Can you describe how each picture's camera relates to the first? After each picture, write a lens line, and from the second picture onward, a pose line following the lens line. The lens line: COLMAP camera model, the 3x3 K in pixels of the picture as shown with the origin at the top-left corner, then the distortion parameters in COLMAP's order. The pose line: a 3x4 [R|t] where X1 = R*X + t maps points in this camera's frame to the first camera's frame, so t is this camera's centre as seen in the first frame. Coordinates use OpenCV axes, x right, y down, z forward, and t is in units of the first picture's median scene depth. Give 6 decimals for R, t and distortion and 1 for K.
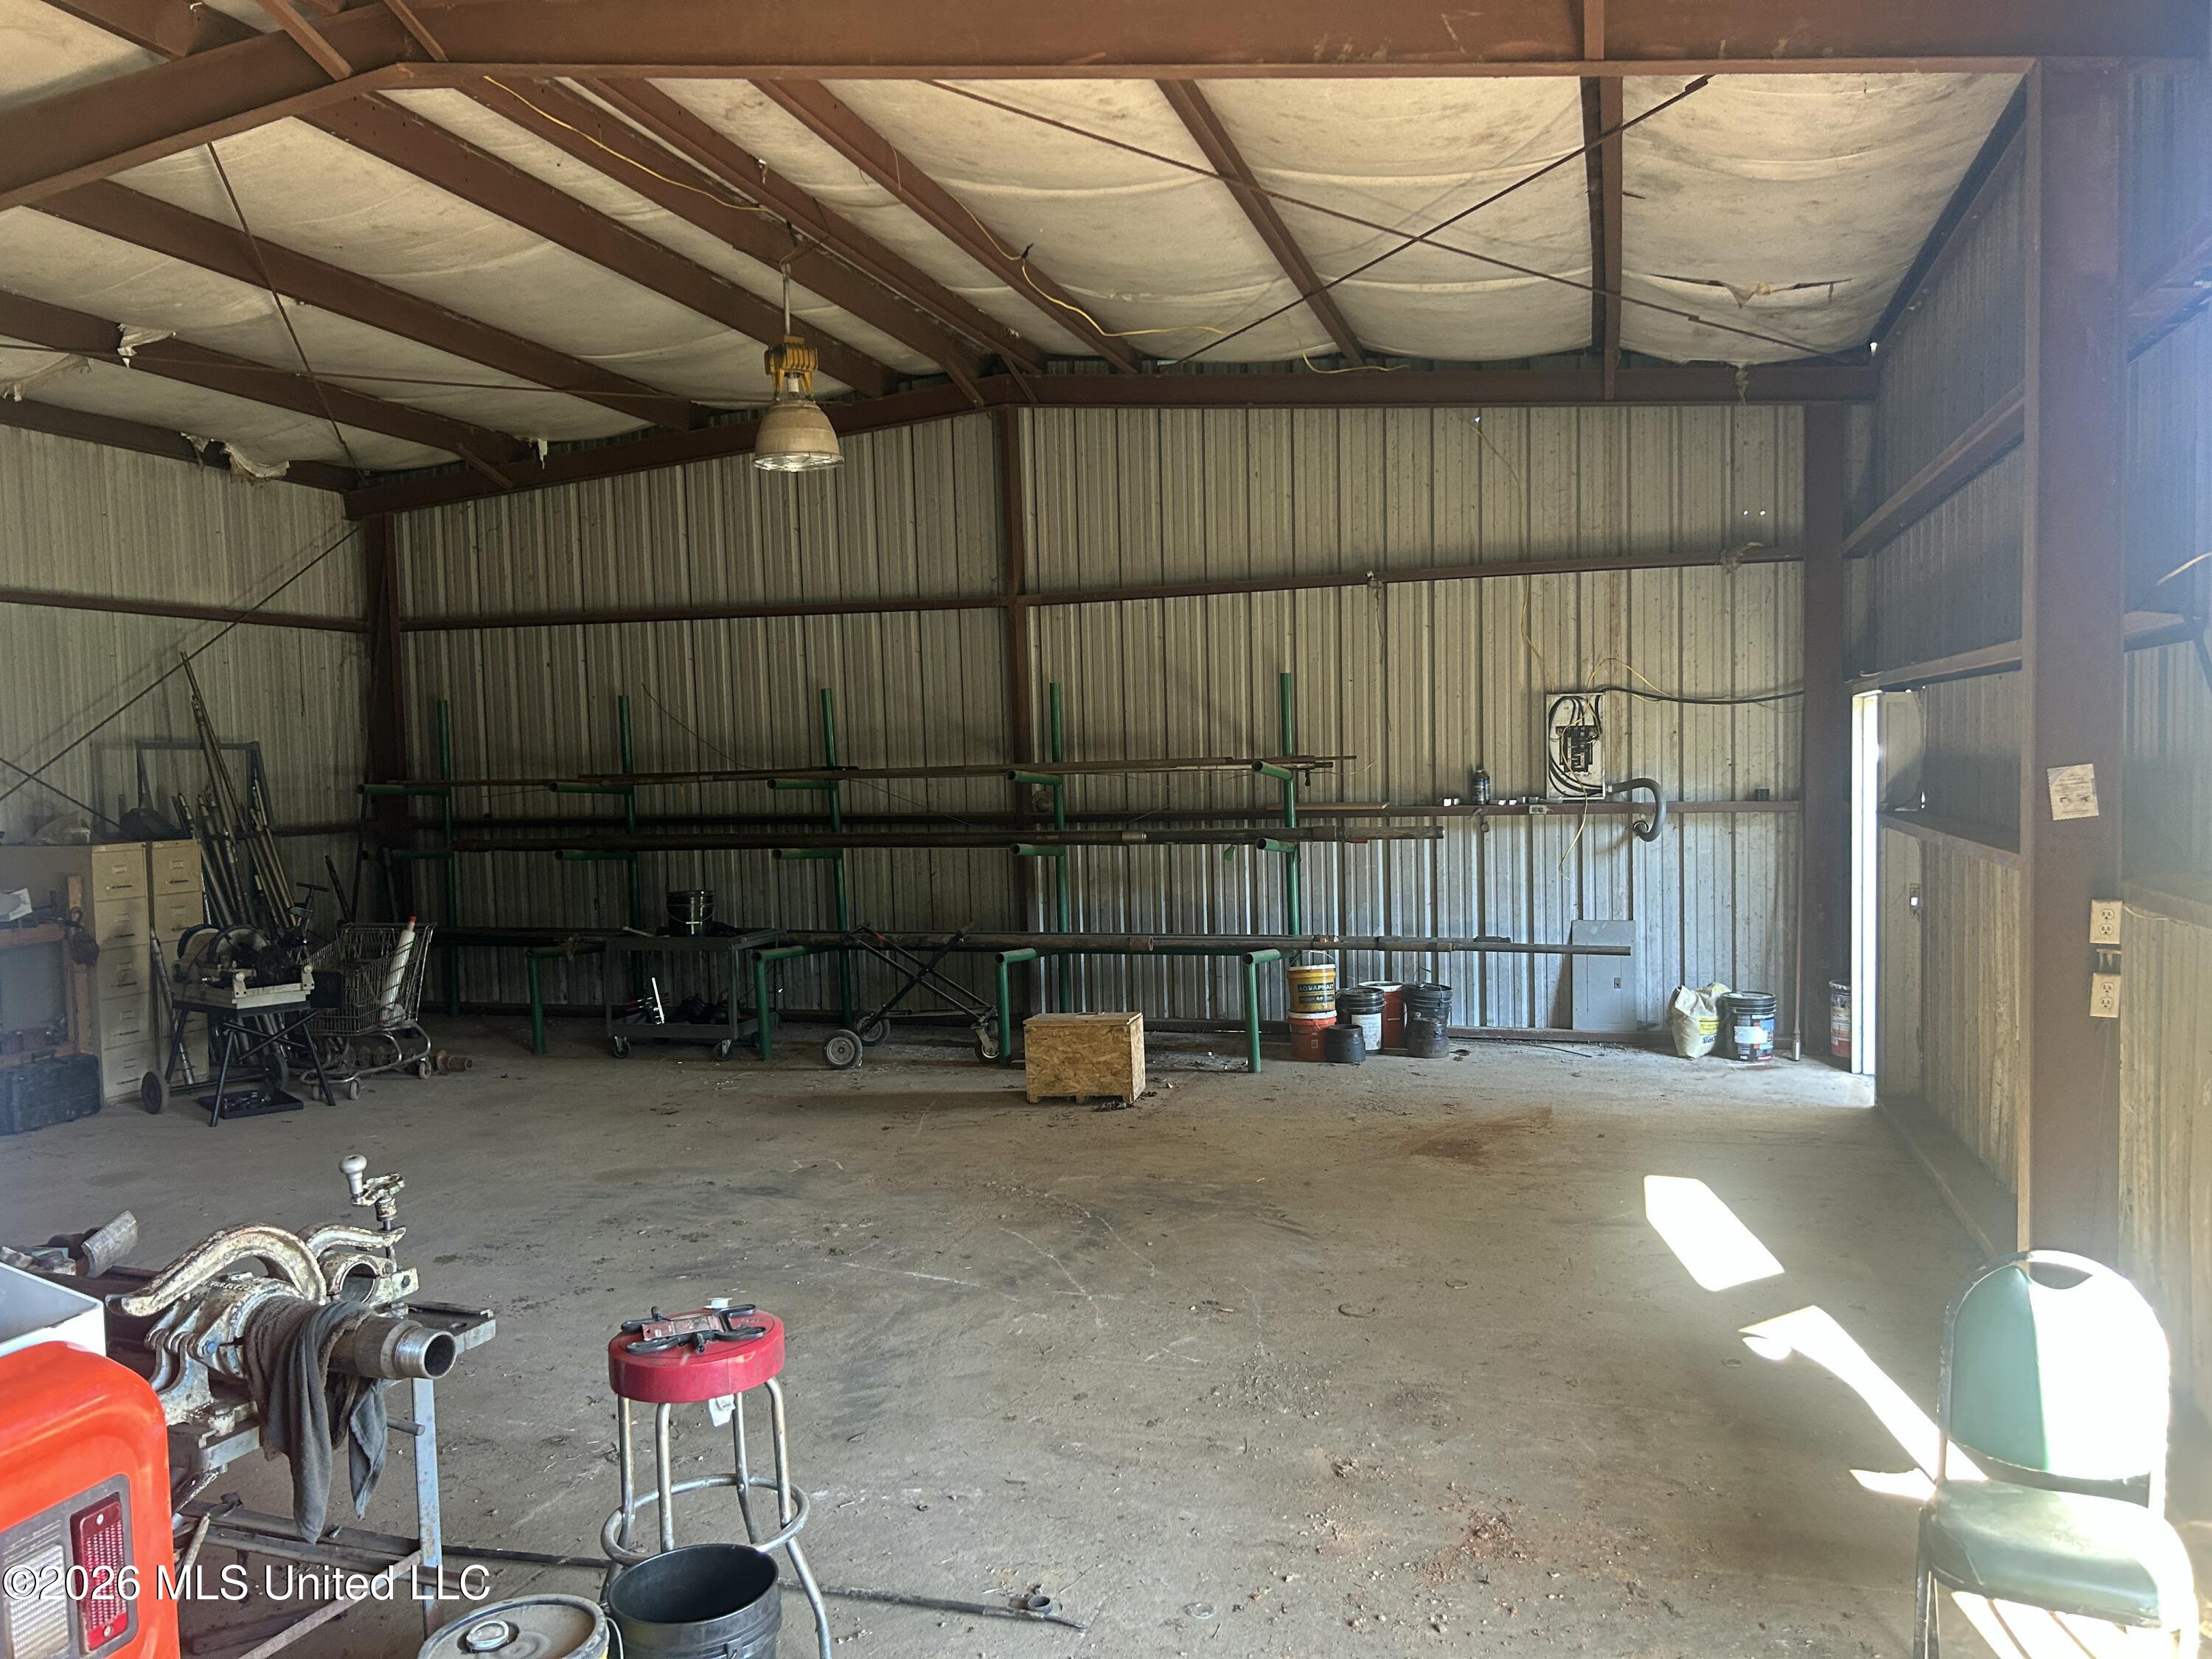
lens RADIAL K [[1672.1, 0, 1118.3], [0, 1672.1, 837.7], [0, 0, 1]] dist [0.036785, -0.034287]
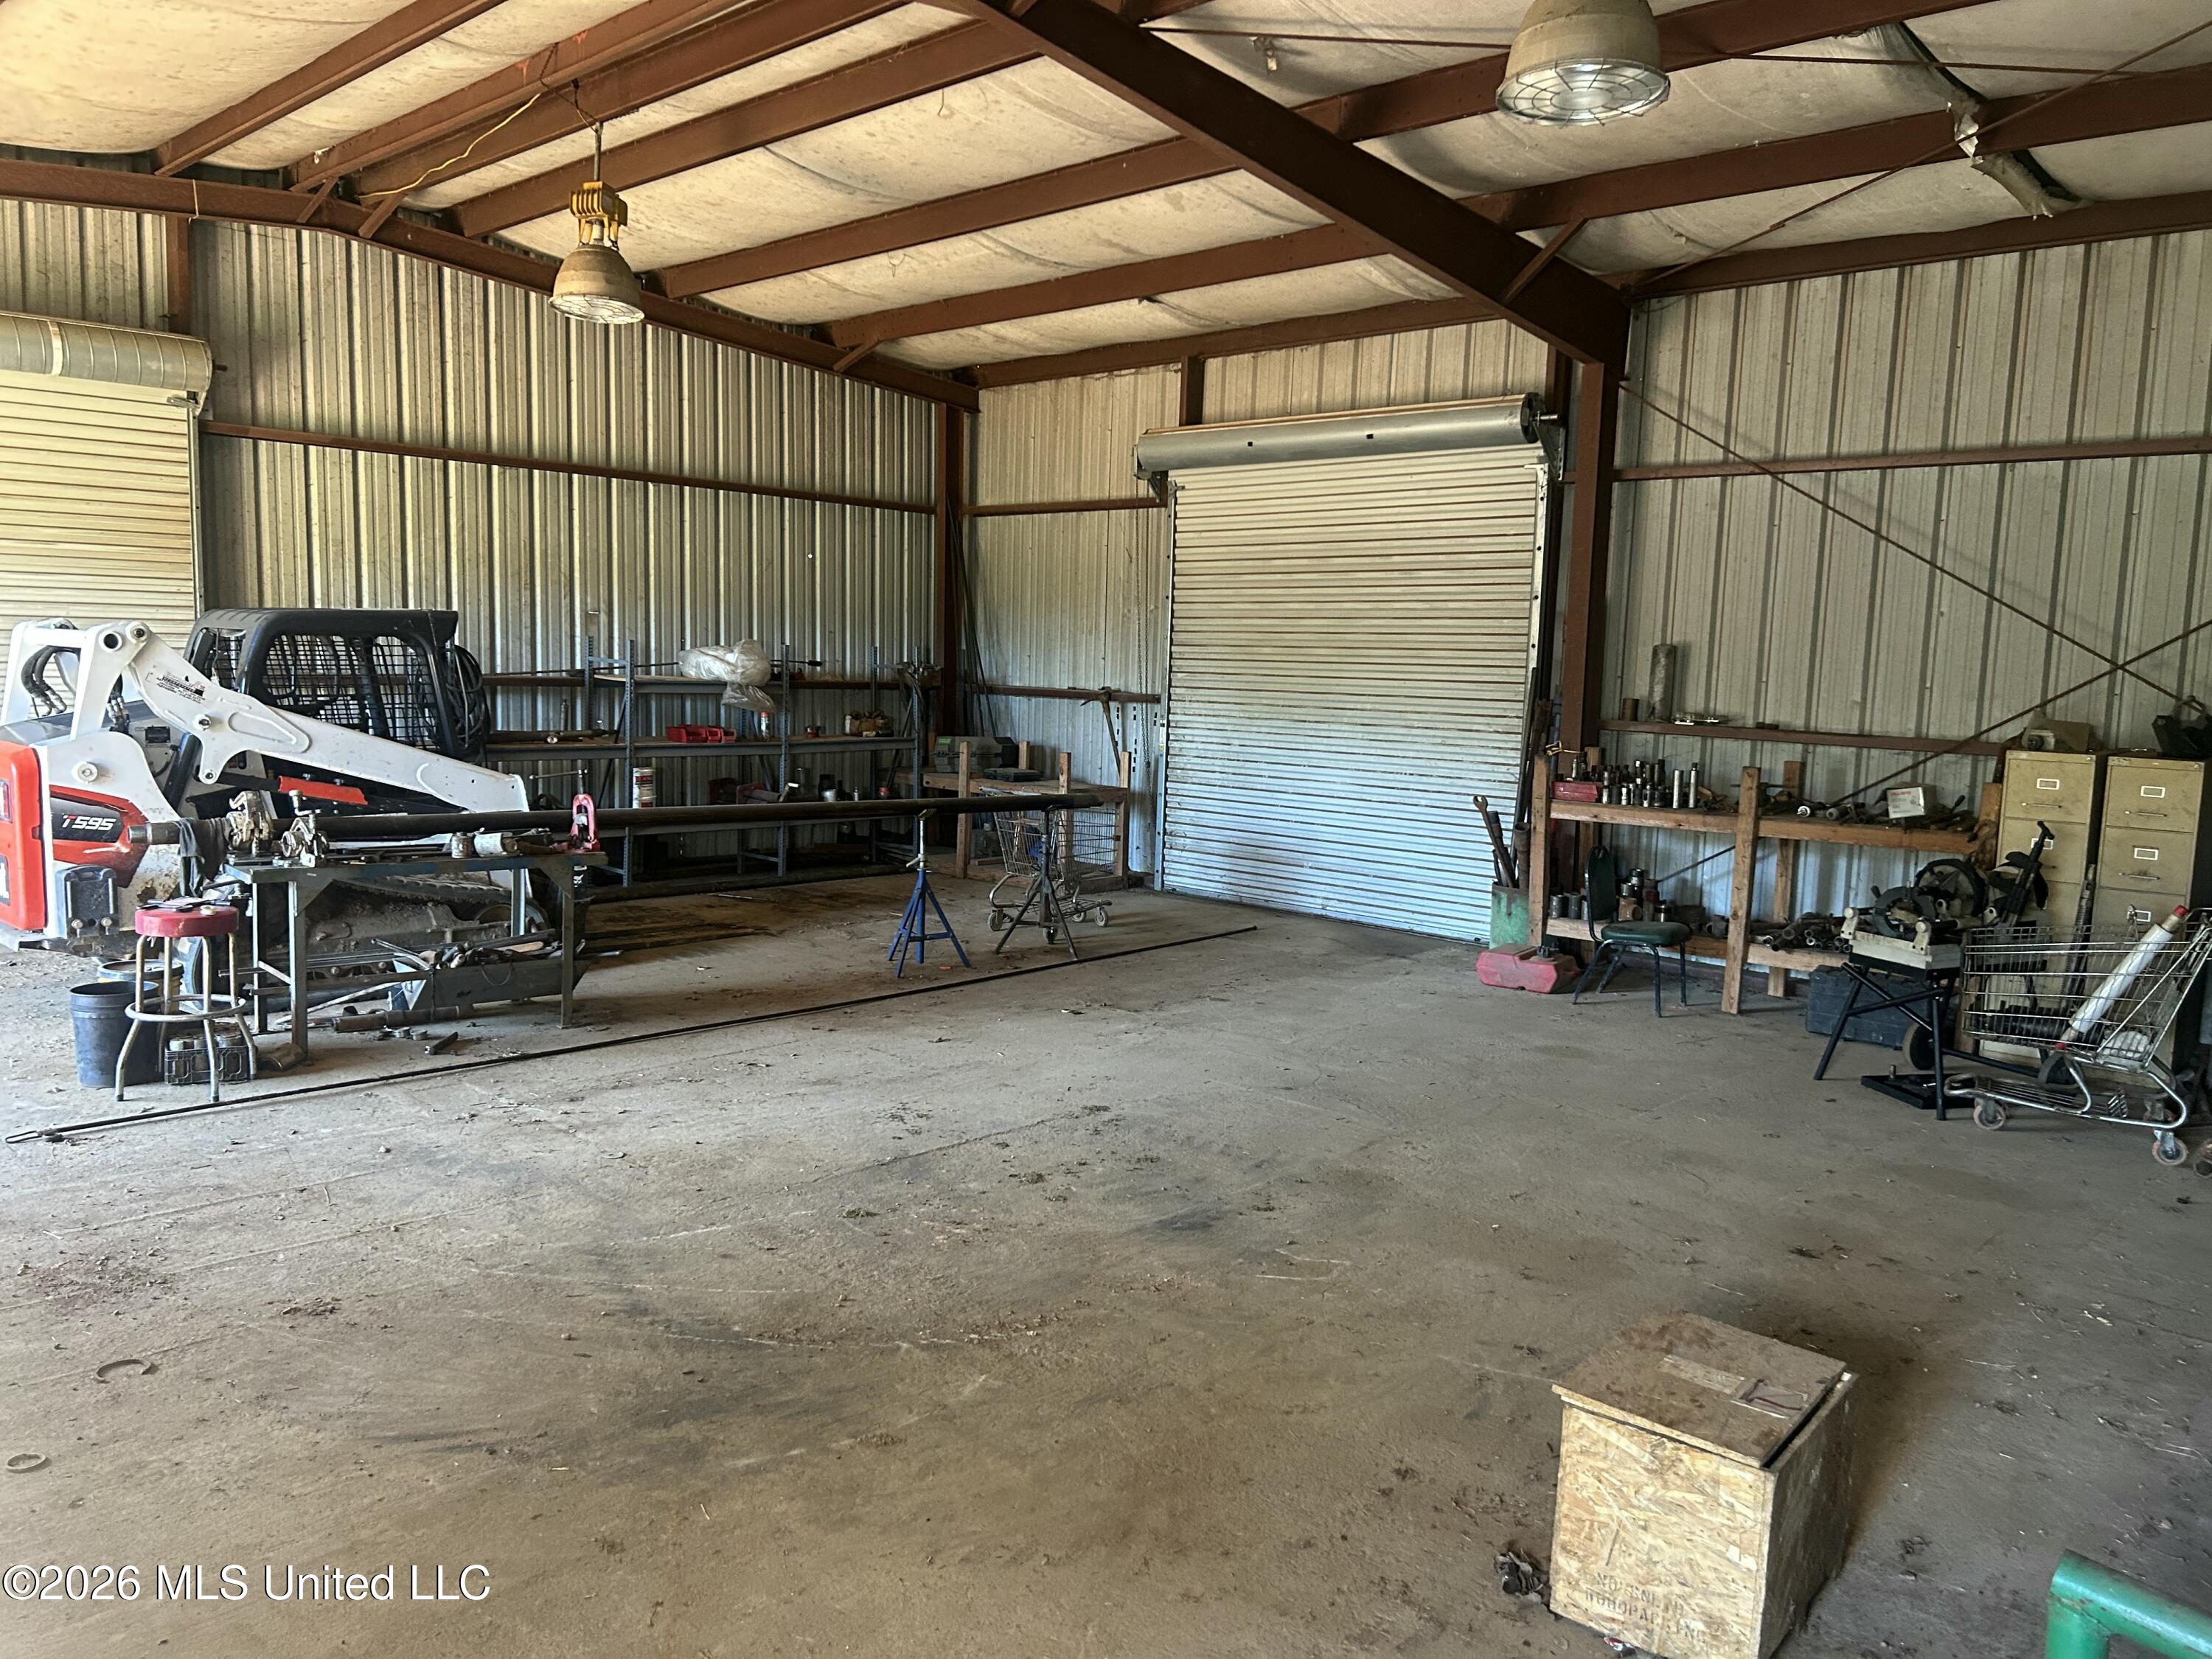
lens RADIAL K [[1672.1, 0, 1117.8], [0, 1672.1, 842.6], [0, 0, 1]] dist [0.036785, -0.034287]
pose [[-0.461323, 0.115730, -0.879652, 0.410325], [-0.065232, 0.984349, 0.163714, -0.069134], [0.884831, 0.132907, -0.446554, 1.224365]]
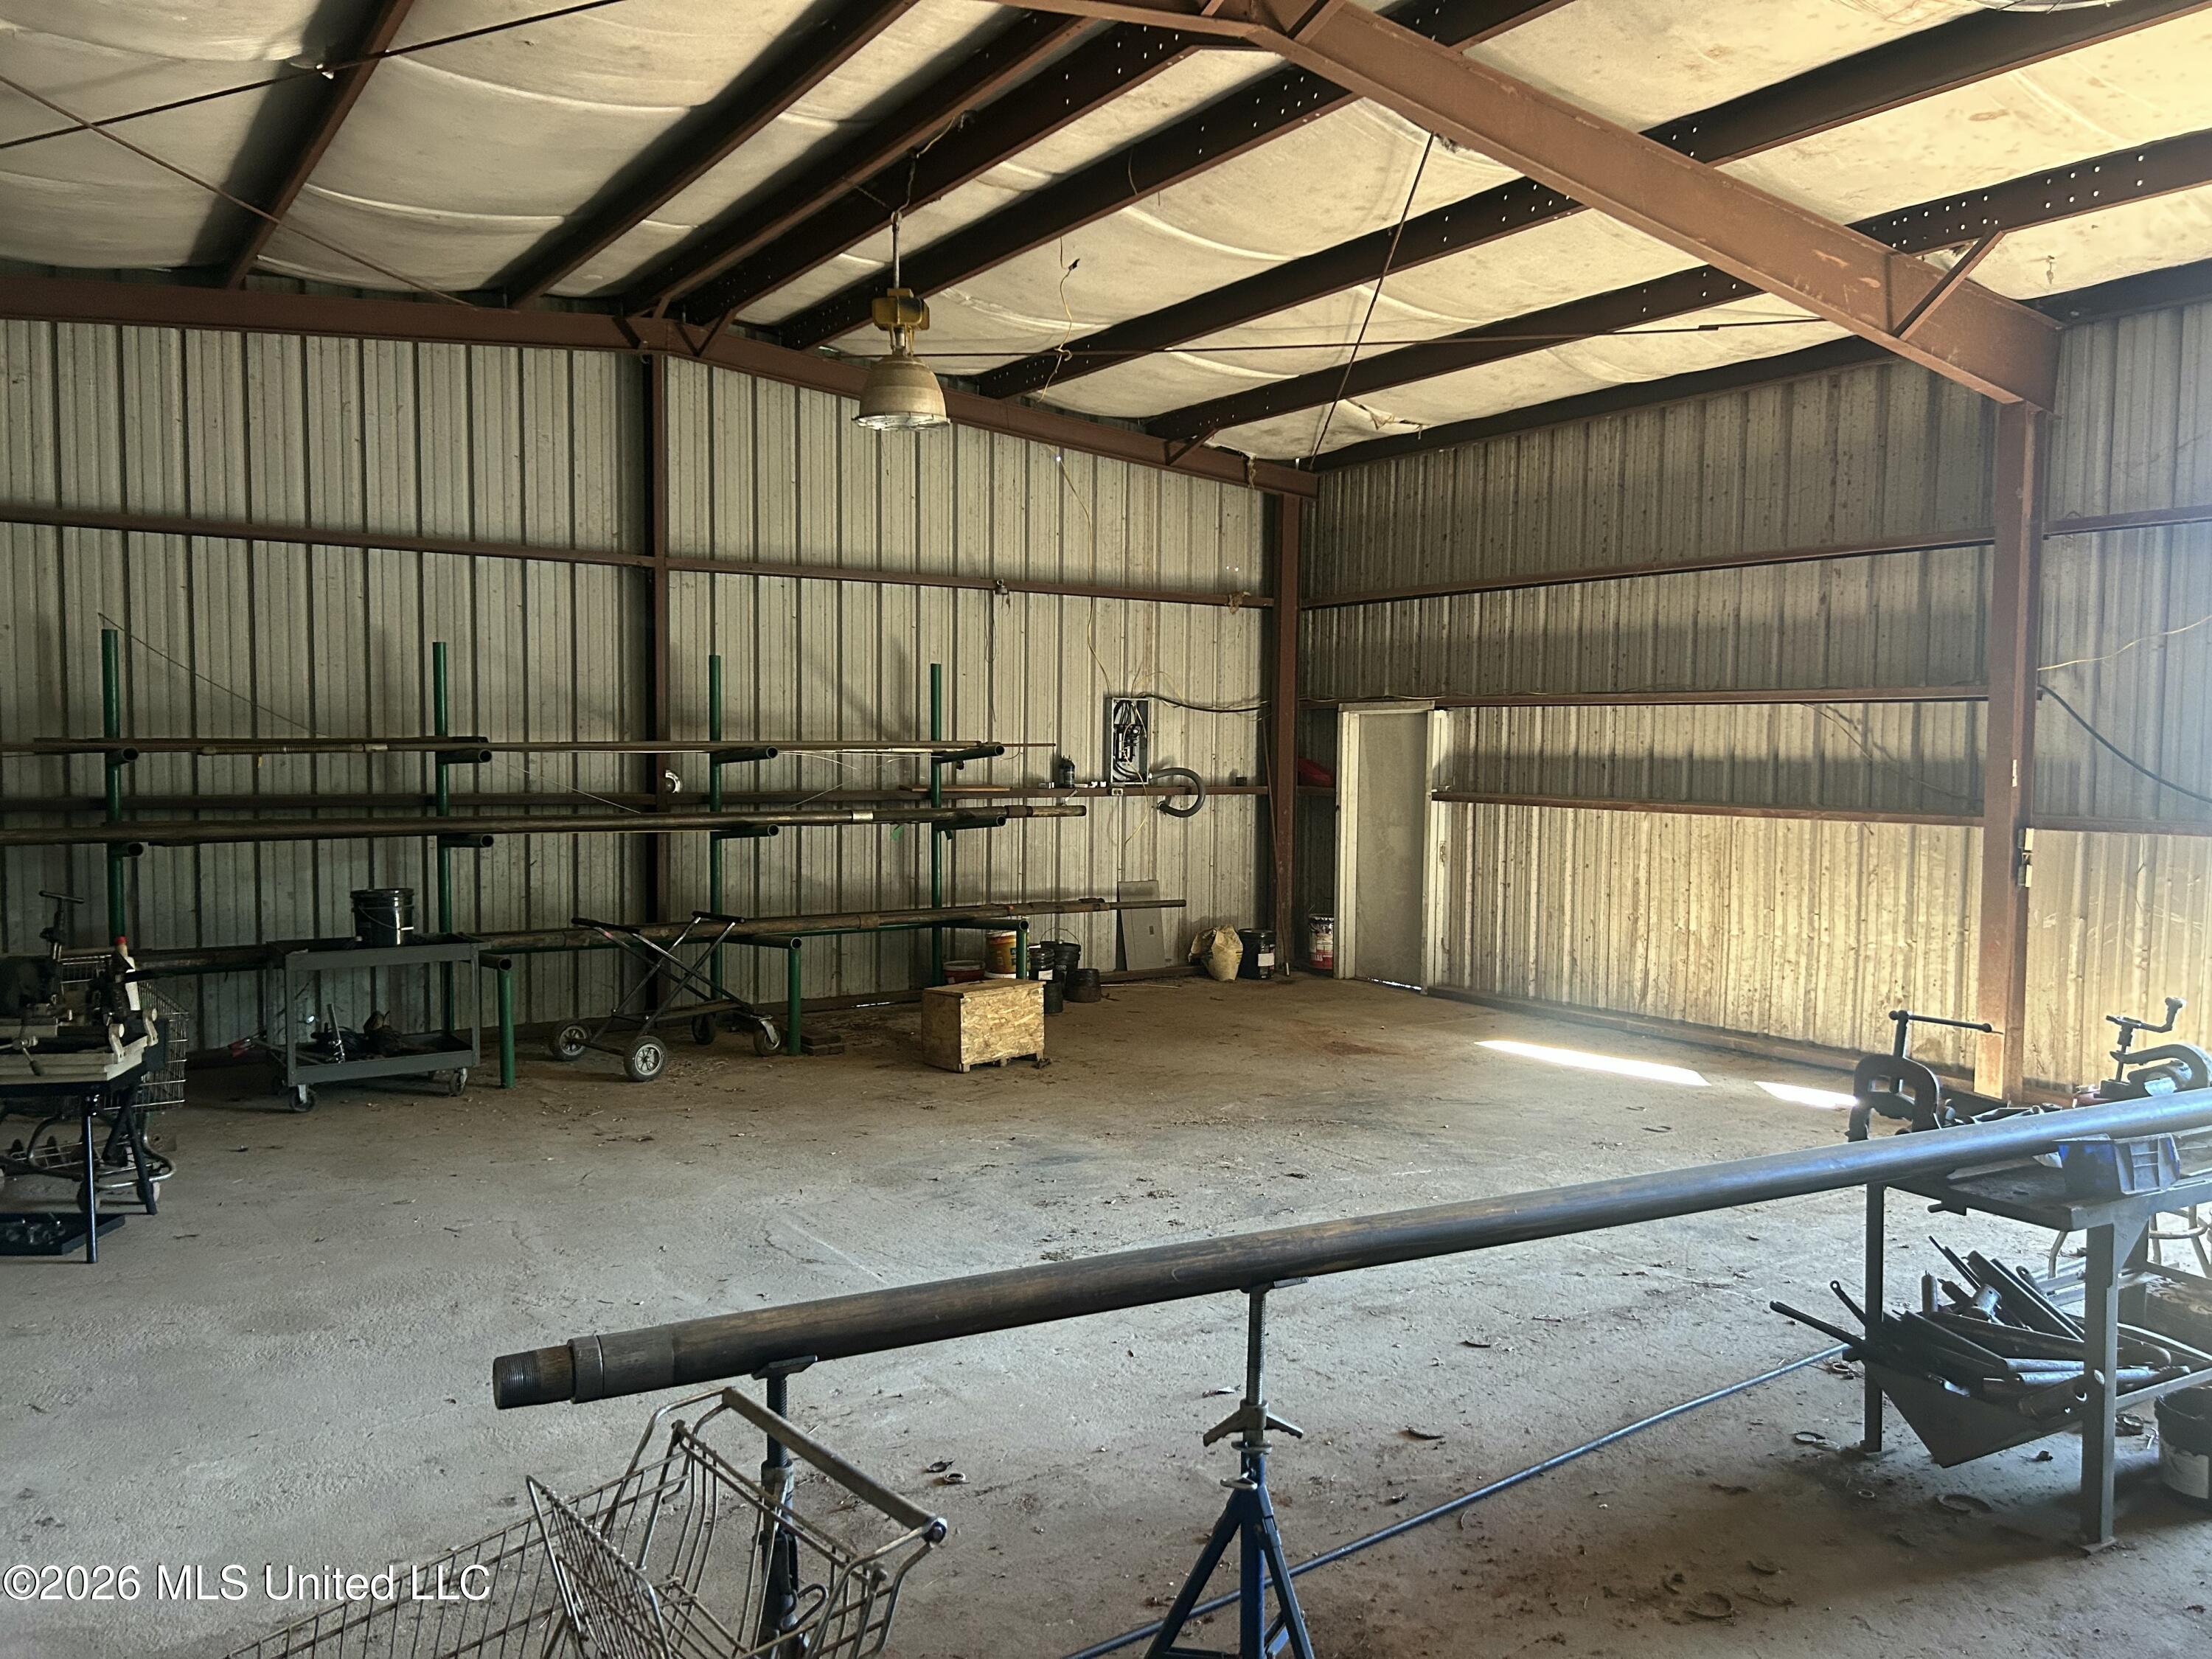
lens RADIAL K [[1672.1, 0, 1099.7], [0, 1672.1, 833.0], [0, 0, 1]] dist [0.036785, -0.034287]
pose [[0.635735, -0.010433, 0.771837, -0.924129], [0.014408, 0.999895, 0.001647, 0.013173], [-0.771773, 0.010074, 0.635818, 0.329050]]
